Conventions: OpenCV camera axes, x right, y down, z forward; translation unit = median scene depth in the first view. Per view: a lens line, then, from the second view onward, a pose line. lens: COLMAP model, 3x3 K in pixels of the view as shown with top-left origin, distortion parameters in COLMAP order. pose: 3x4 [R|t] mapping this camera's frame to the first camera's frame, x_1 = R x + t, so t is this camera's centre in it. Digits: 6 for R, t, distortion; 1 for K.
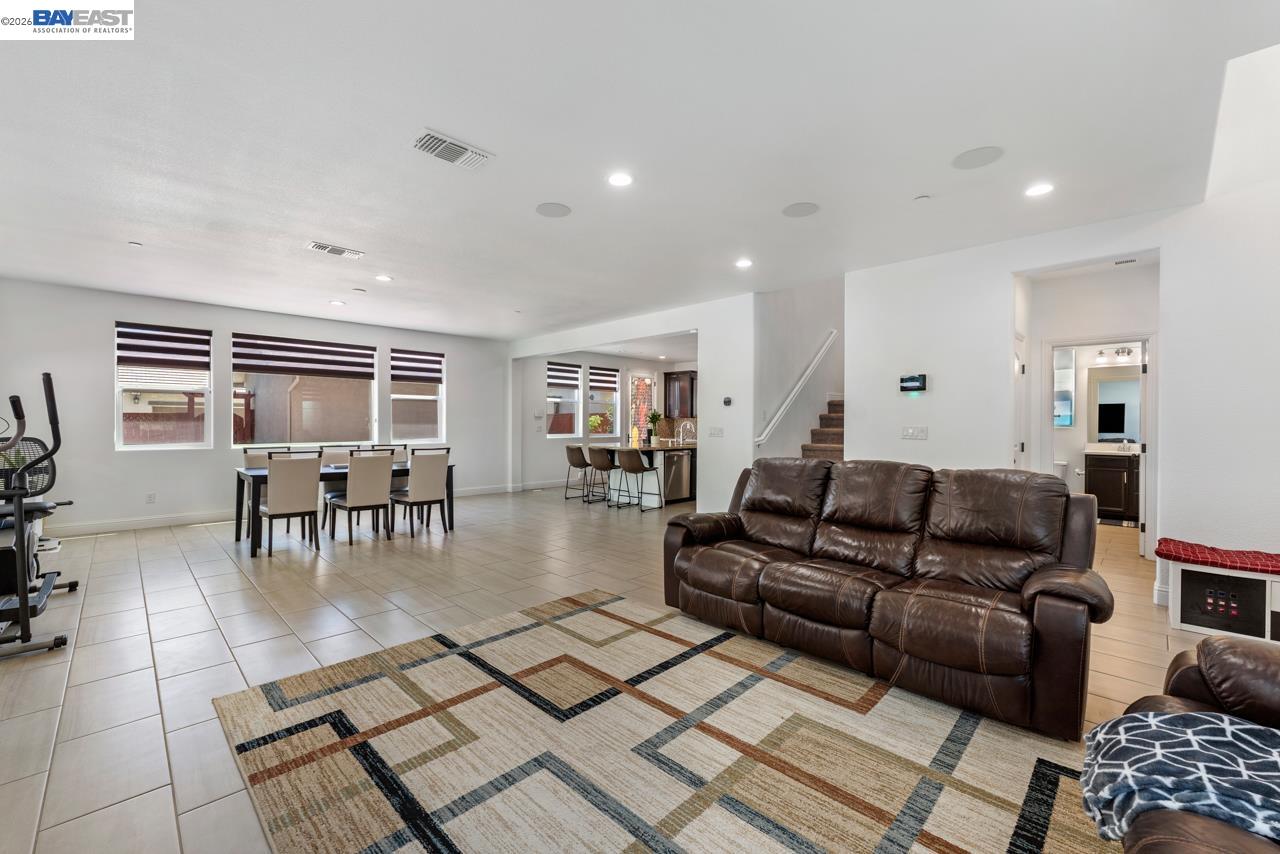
lens RADIAL K [[525.7, 0, 640.6], [0, 525.7, 426.8], [0, 0, 1]] dist [-0.005312, 0.002093]
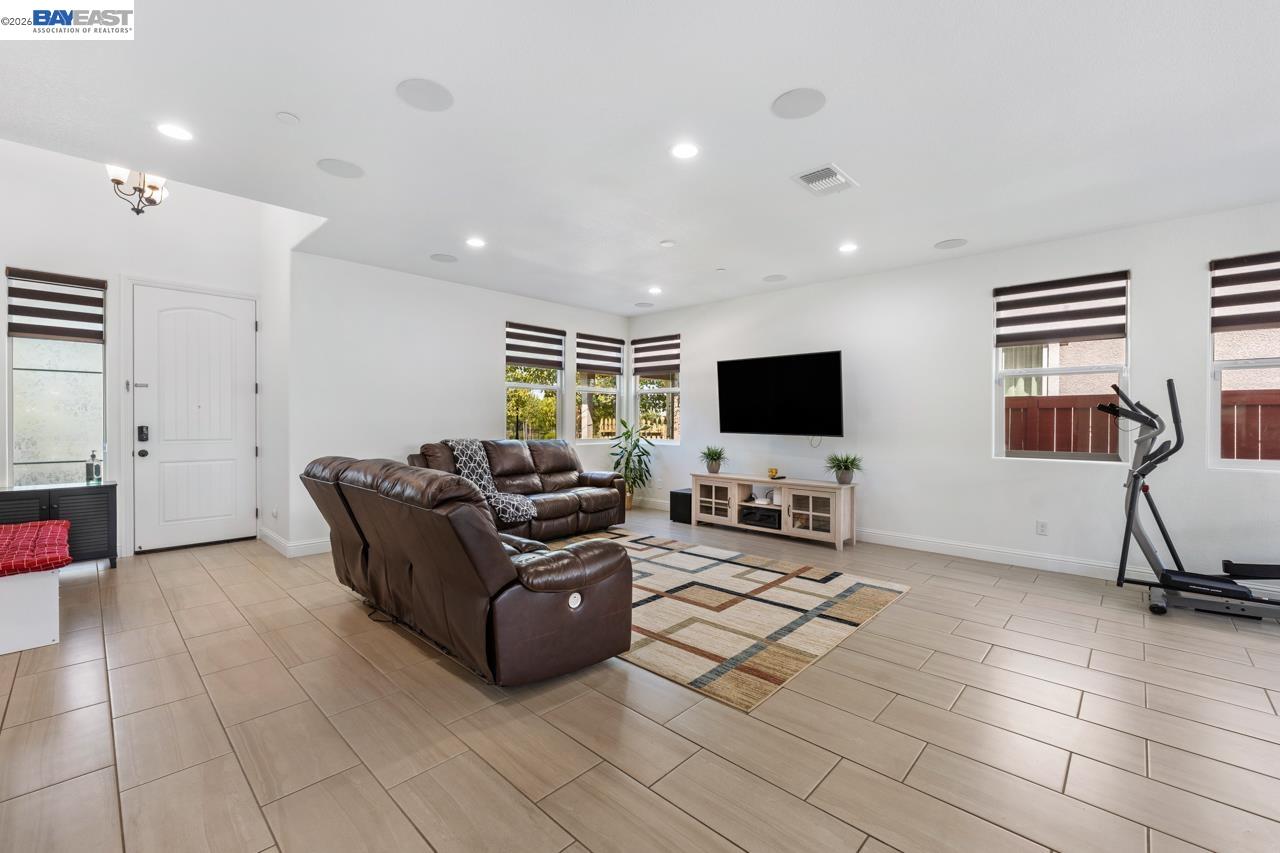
lens RADIAL K [[525.7, 0, 639.2], [0, 525.7, 423.5], [0, 0, 1]] dist [-0.005312, 0.002093]
pose [[-0.999736, -0.002619, -0.022809, 0.066690], [-0.002865, 0.999938, 0.010775, -0.006516], [0.022779, 0.010837, -0.999682, 2.254099]]
